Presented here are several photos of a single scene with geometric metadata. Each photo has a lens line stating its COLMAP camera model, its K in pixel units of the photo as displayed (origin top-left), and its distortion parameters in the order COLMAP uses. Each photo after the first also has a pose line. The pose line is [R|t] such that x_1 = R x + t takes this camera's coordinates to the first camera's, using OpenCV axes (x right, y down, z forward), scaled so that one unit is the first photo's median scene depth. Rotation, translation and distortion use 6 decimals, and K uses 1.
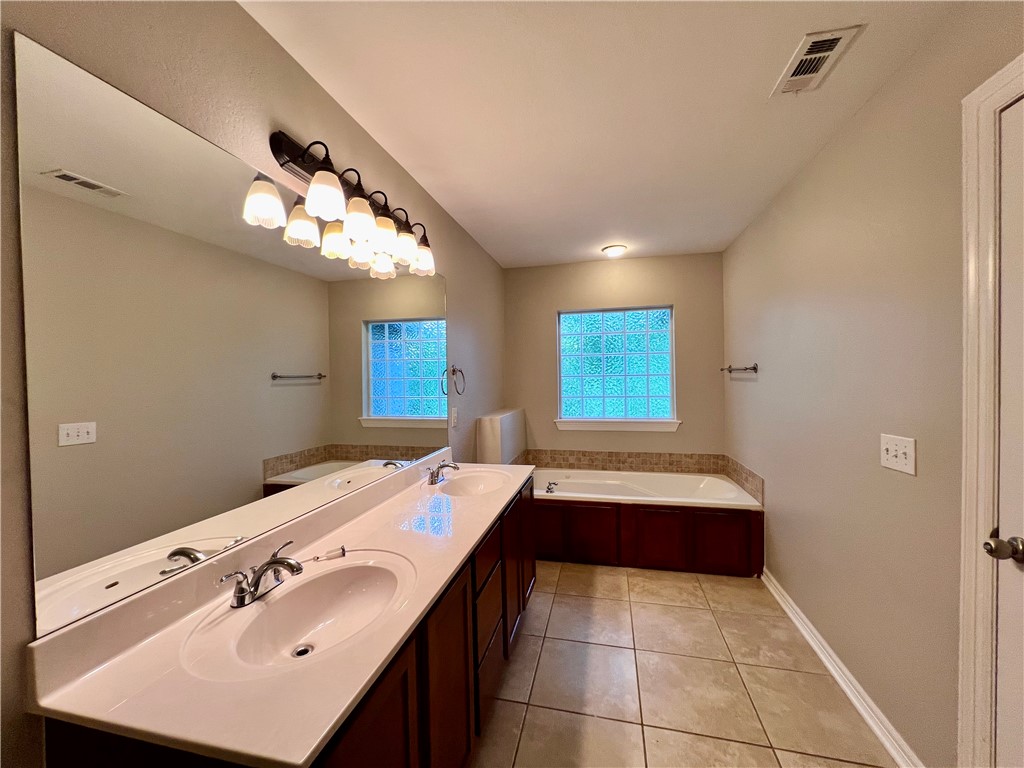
lens RADIAL K [[412.1, 0, 510.8], [0, 412.1, 381.3], [0, 0, 1]] dist [0.000226, 0.000213]
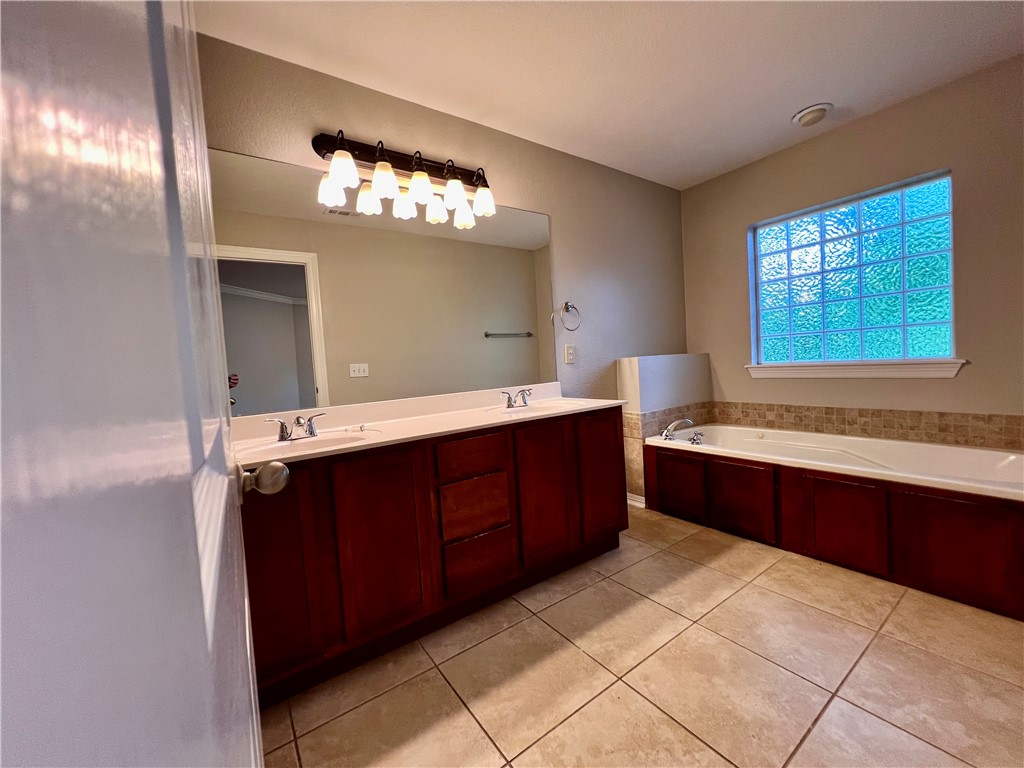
lens RADIAL K [[411.6, 0, 515.0], [0, 411.6, 385.0], [0, 0, 1]] dist [-0.003516, -0.000203]
pose [[0.747468, 0.006963, -0.664262, 0.334449], [0.038552, 0.997805, 0.053841, 0.079425], [0.663179, -0.065854, 0.745558, 0.121610]]
